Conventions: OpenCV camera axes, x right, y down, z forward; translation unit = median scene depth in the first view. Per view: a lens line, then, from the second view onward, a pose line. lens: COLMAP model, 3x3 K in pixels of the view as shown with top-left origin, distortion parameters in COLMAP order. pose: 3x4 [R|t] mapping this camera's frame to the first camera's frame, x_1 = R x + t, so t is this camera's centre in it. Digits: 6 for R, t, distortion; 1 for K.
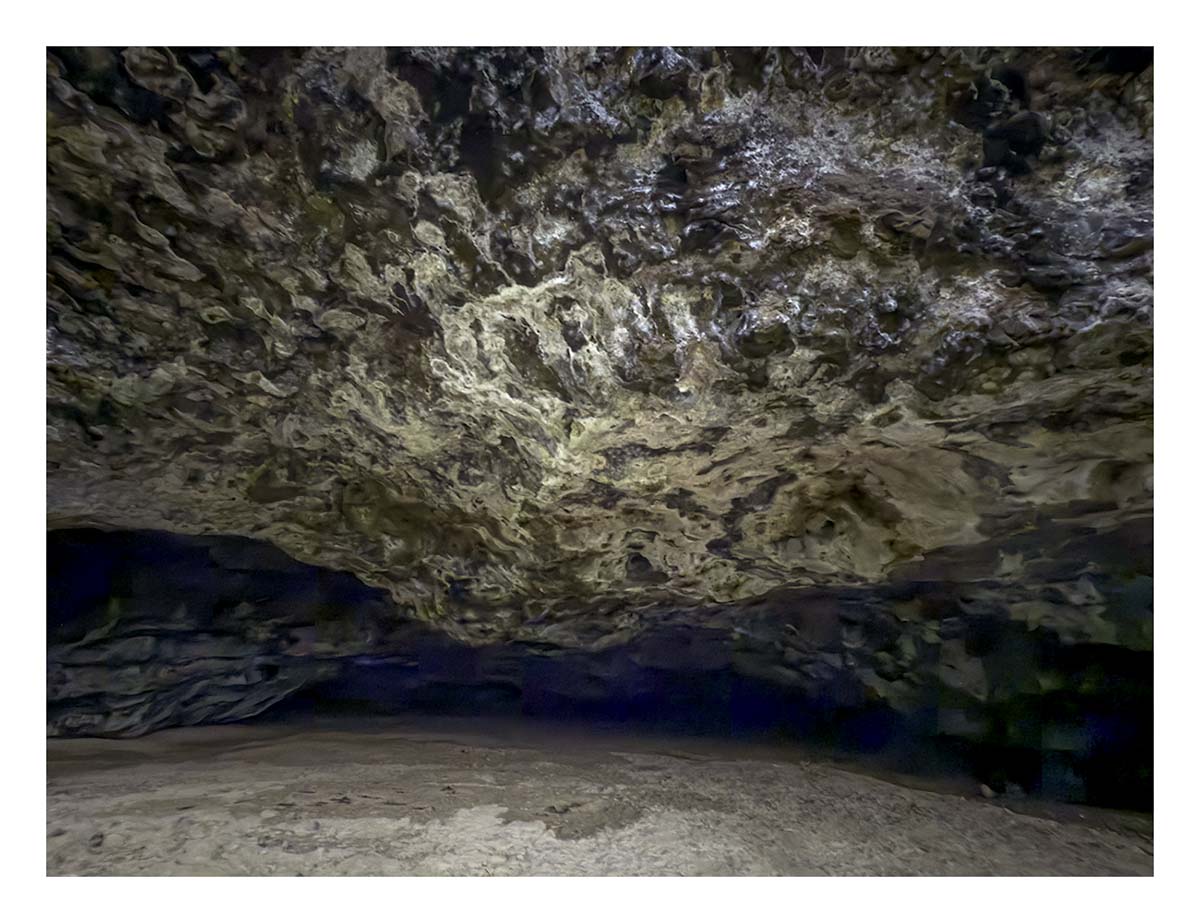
lens RADIAL K [[488.7, 0, 603.0], [0, 488.7, 426.5], [0, 0, 1]] dist [0.000858, -0.001023]
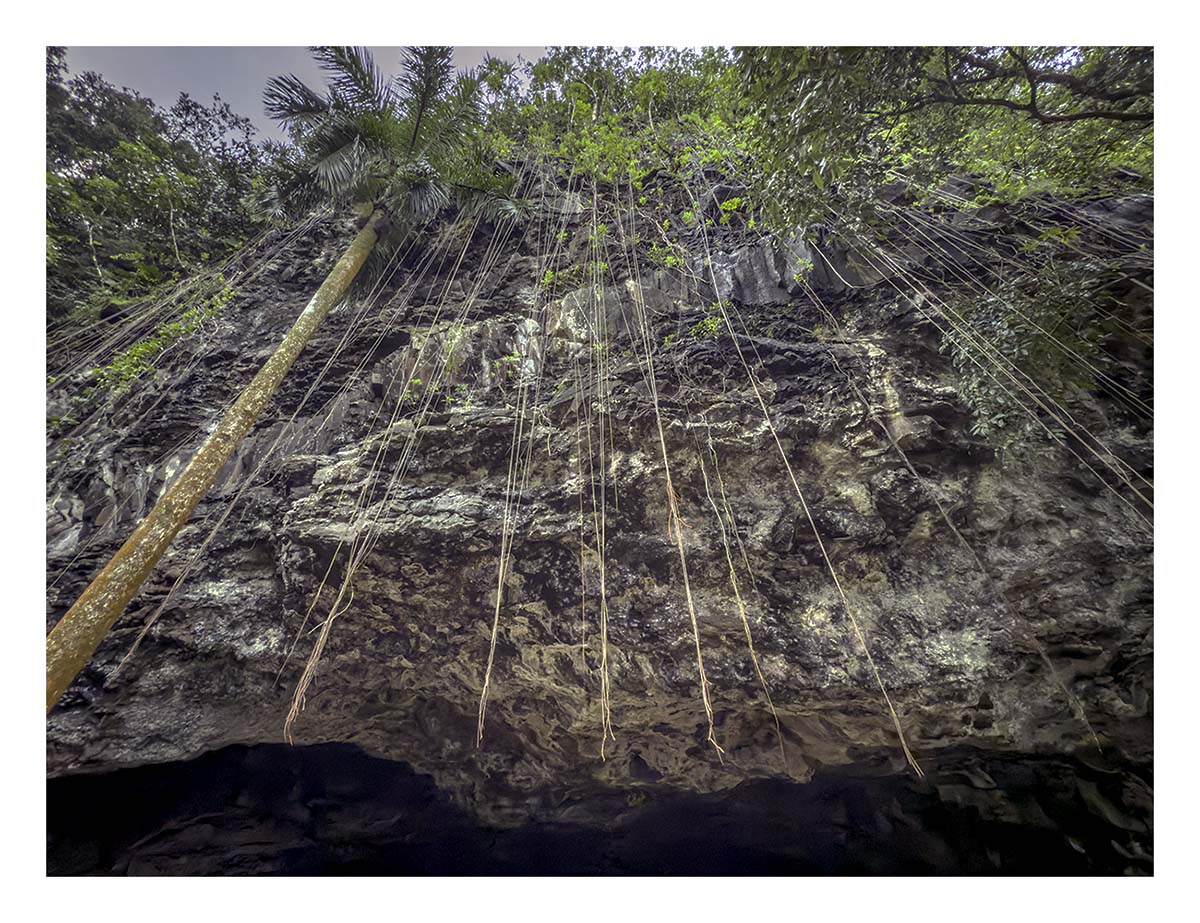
lens RADIAL K [[446.1, 0, 598.3], [0, 446.1, 446.8], [0, 0, 1]] dist [0.000550, 0.000179]
pose [[0.999277, -0.035573, -0.013447, 0.015030], [0.030937, 0.966035, -0.256551, -0.429205], [0.022116, 0.255949, 0.966437, -0.710318]]
